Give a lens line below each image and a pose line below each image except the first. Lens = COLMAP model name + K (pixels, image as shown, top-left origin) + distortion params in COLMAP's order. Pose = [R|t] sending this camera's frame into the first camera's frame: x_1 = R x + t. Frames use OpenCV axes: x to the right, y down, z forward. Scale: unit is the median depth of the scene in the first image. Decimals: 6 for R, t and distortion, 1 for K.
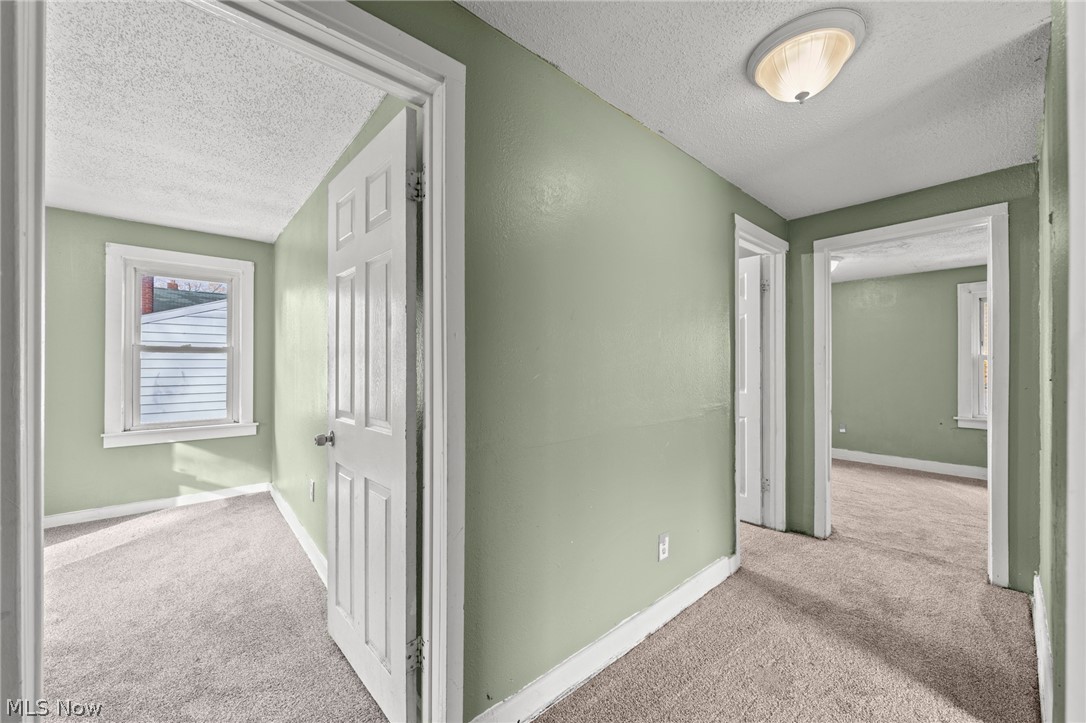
lens RADIAL K [[412.0, 0, 540.8], [0, 412.0, 356.2], [0, 0, 1]] dist [0.000359, 0.000285]
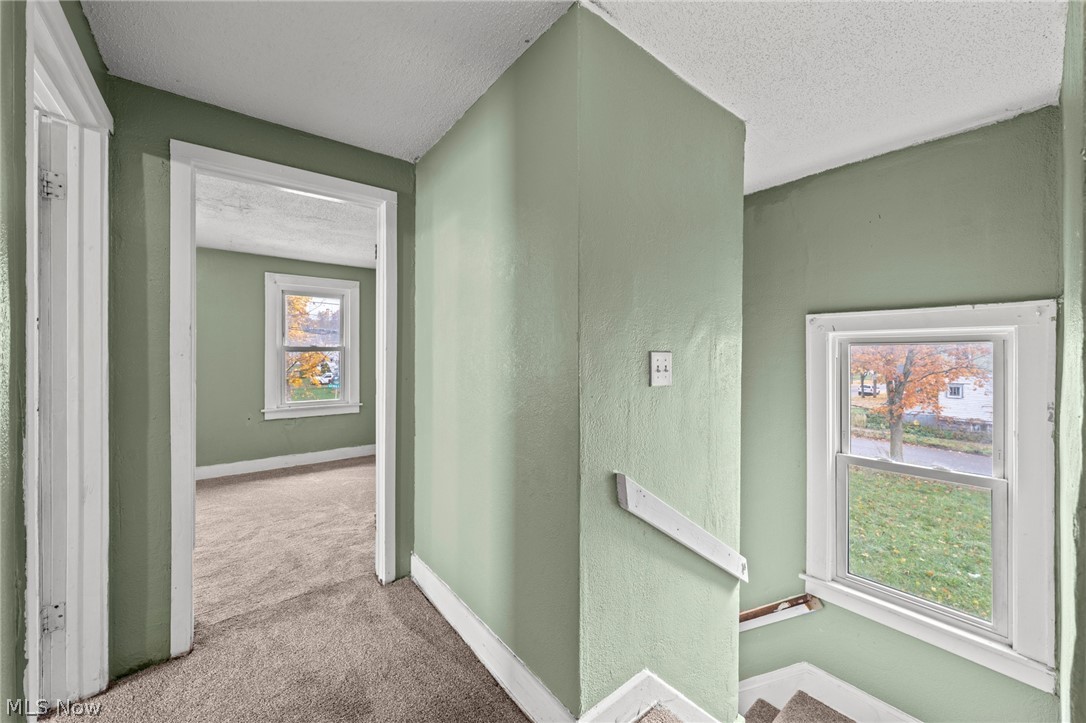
lens RADIAL K [[412.0, 0, 540.8], [0, 412.0, 356.2], [0, 0, 1]] dist [0.000359, 0.000285]
pose [[0.052304, -0.003104, 0.998626, 0.121701], [-0.021004, 0.999771, 0.004207, 0.007621], [-0.998410, -0.021195, 0.052226, 0.463438]]
